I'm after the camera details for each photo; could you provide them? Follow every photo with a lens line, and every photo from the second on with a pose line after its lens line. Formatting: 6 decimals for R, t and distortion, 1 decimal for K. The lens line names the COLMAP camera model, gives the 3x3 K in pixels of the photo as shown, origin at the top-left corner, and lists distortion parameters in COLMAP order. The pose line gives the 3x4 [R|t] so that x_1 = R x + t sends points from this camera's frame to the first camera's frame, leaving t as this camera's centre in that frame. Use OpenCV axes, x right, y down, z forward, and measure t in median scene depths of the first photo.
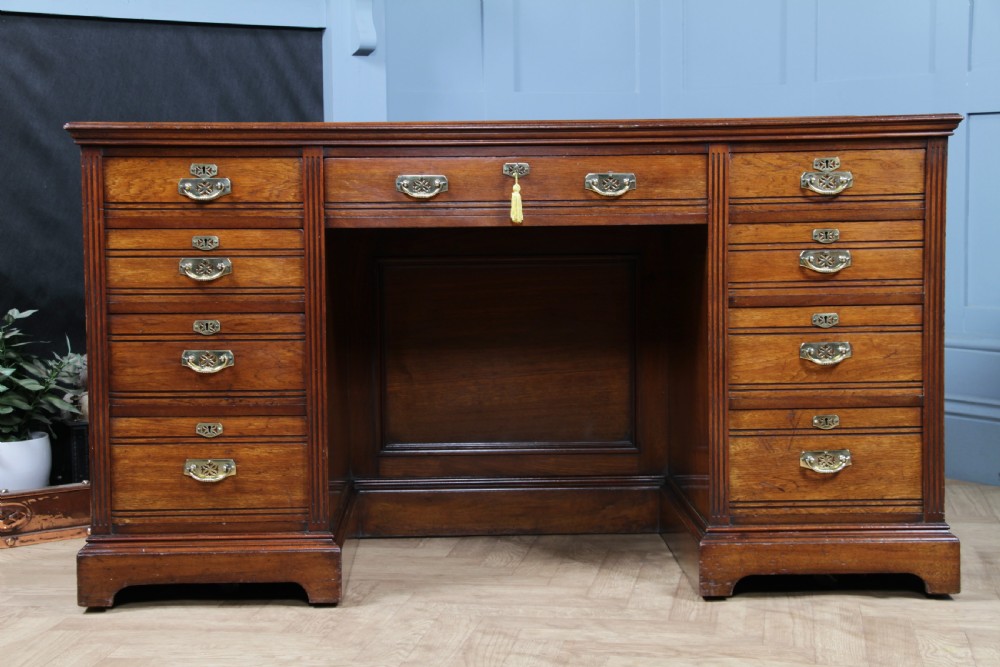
lens RADIAL K [[1804.3, 0, 497.2], [0, 1804.3, 335.7], [0, 0, 1]] dist [0.169442, 0.325111]
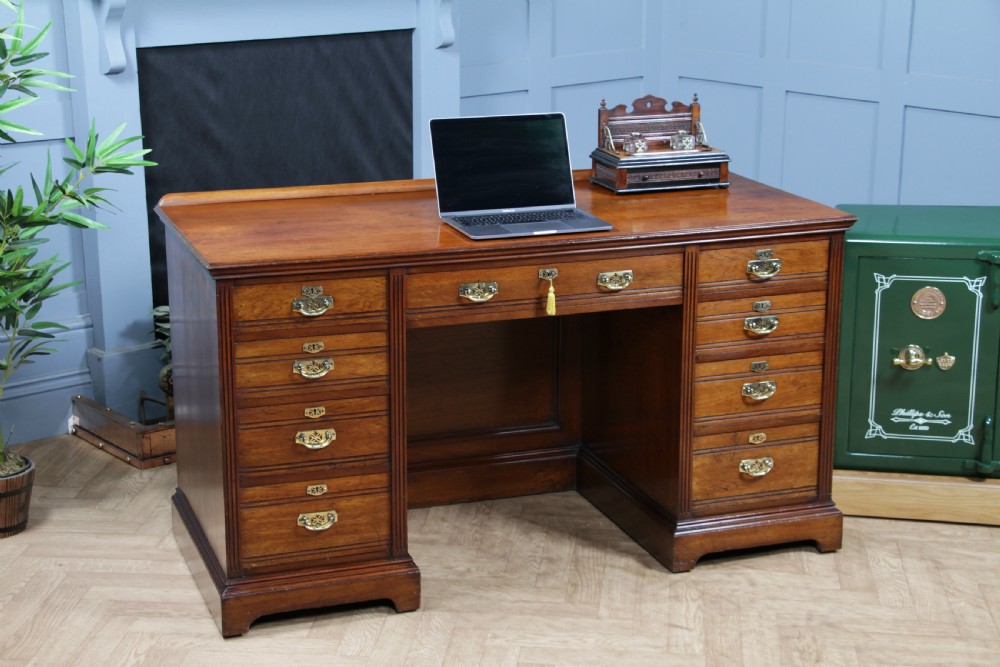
lens RADIAL K [[1804.3, 0, 497.2], [0, 1804.3, 335.7], [0, 0, 1]] dist [0.169442, 0.325111]
pose [[0.950485, -0.071313, 0.302479, -0.413074], [0.013565, 0.981908, 0.188871, -0.289810], [-0.310475, -0.175416, 0.934256, -0.196837]]
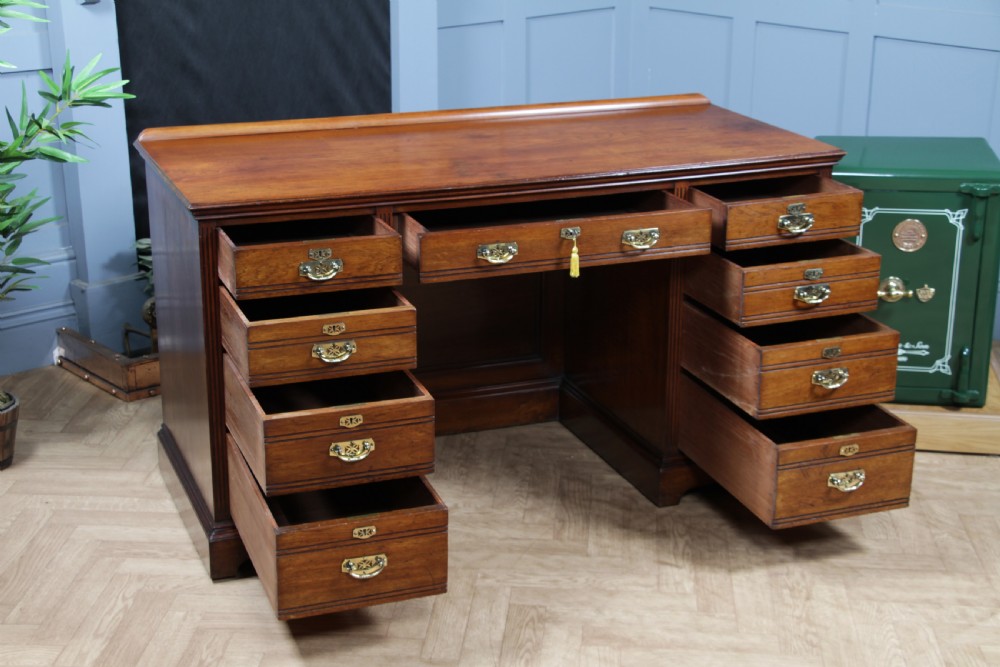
lens RADIAL K [[1633.4, 0, 498.5], [0, 1633.4, 342.4], [0, 0, 1]] dist [0.121276, 0.204763]
pose [[0.941765, -0.094698, 0.322663, -0.390693], [0.012340, 0.968615, 0.248261, -0.285719], [-0.336045, -0.229822, 0.913376, -0.059285]]
